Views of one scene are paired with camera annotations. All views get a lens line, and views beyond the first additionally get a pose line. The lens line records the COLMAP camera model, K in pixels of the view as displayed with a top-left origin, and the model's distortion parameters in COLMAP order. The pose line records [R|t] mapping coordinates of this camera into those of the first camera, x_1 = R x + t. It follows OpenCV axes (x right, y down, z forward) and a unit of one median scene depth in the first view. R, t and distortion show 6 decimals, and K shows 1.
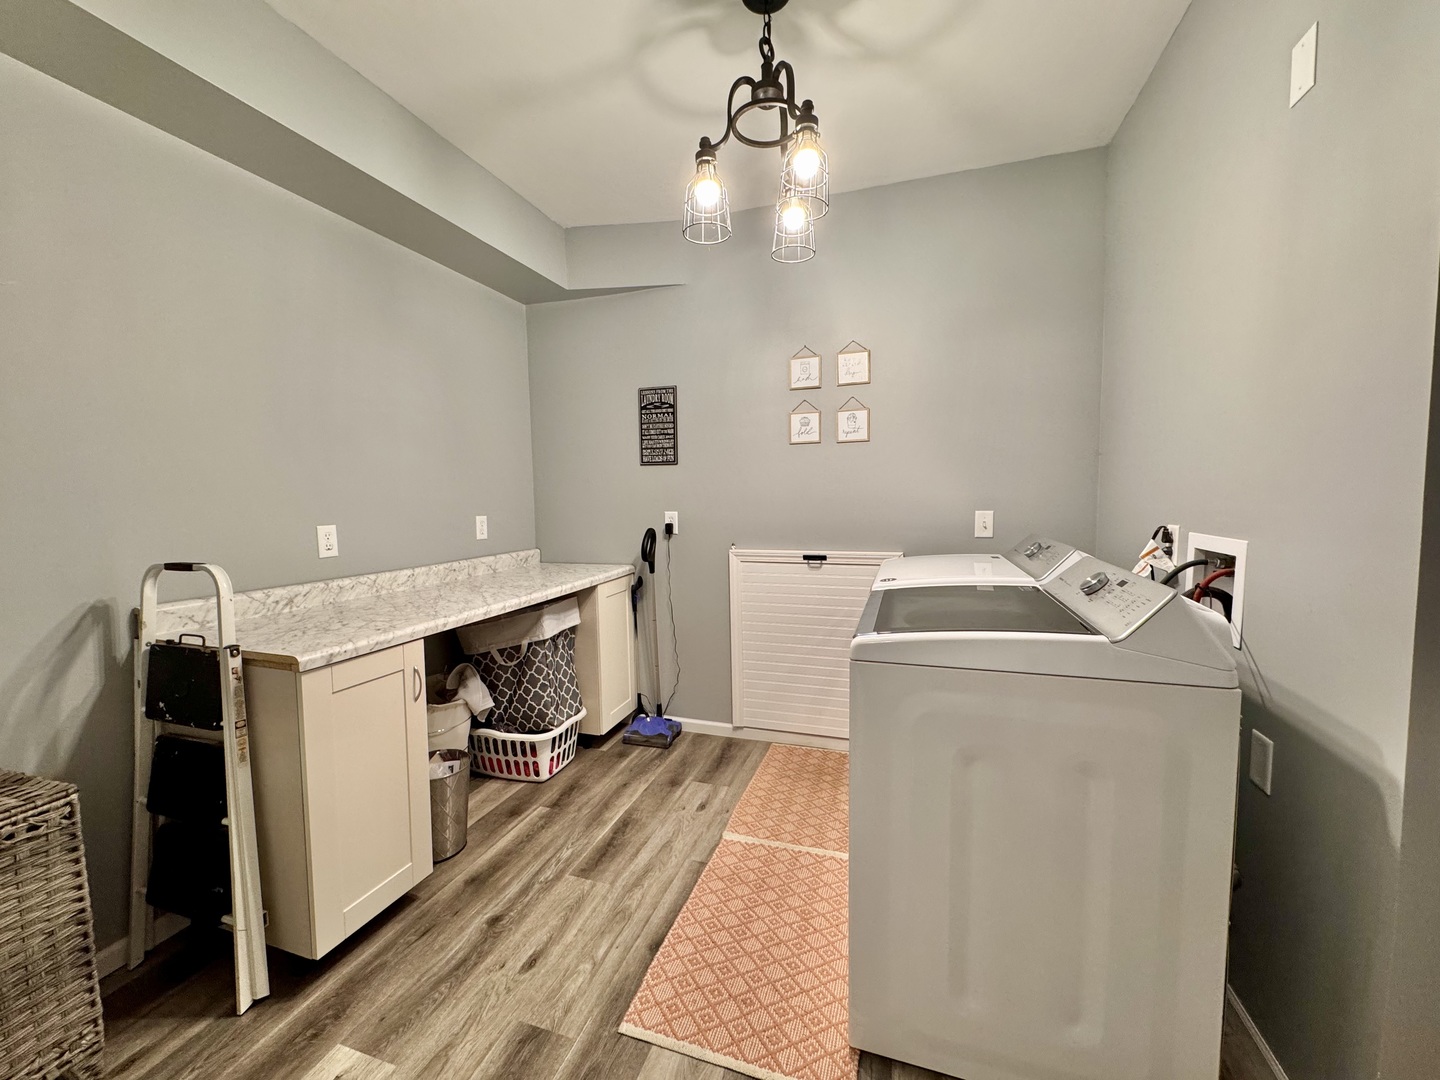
lens RADIAL K [[577.6, 0, 720.8], [0, 577.6, 537.3], [0, 0, 1]] dist [-0.000369, -0.000288]
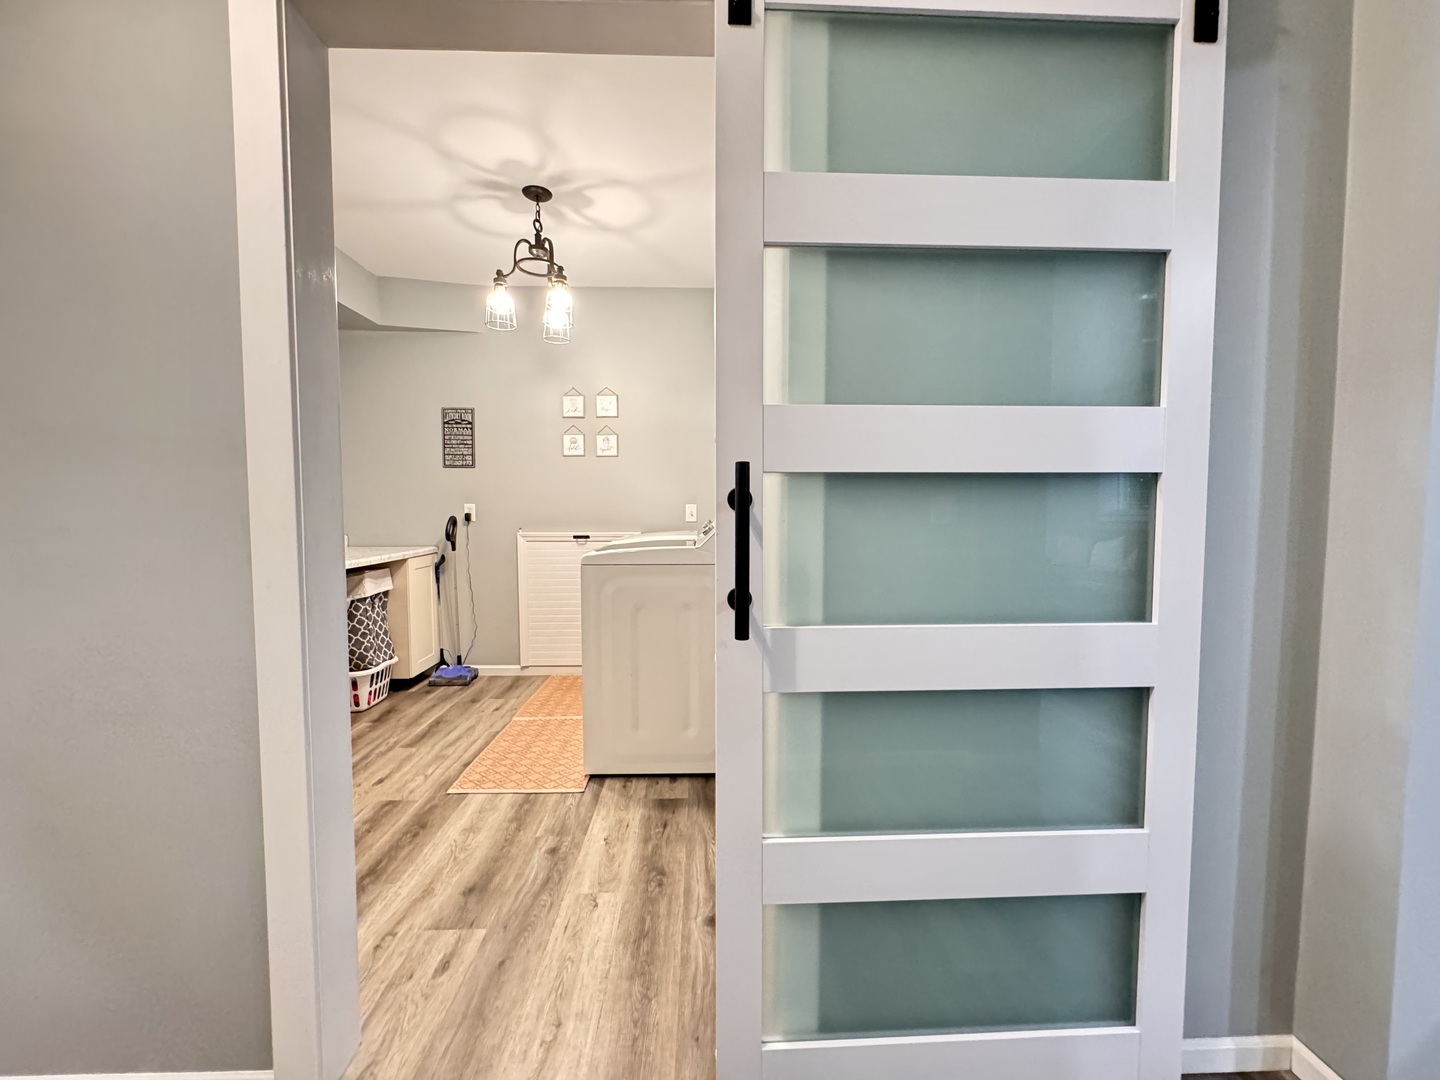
lens RADIAL K [[577.6, 0, 722.2], [0, 577.6, 539.7], [0, 0, 1]] dist [-0.000369, -0.000288]
pose [[0.938864, -0.002983, 0.344276, -0.000015], [0.012210, 0.999622, -0.024636, 0.086654], [-0.344072, 0.027334, 0.938545, -0.475031]]
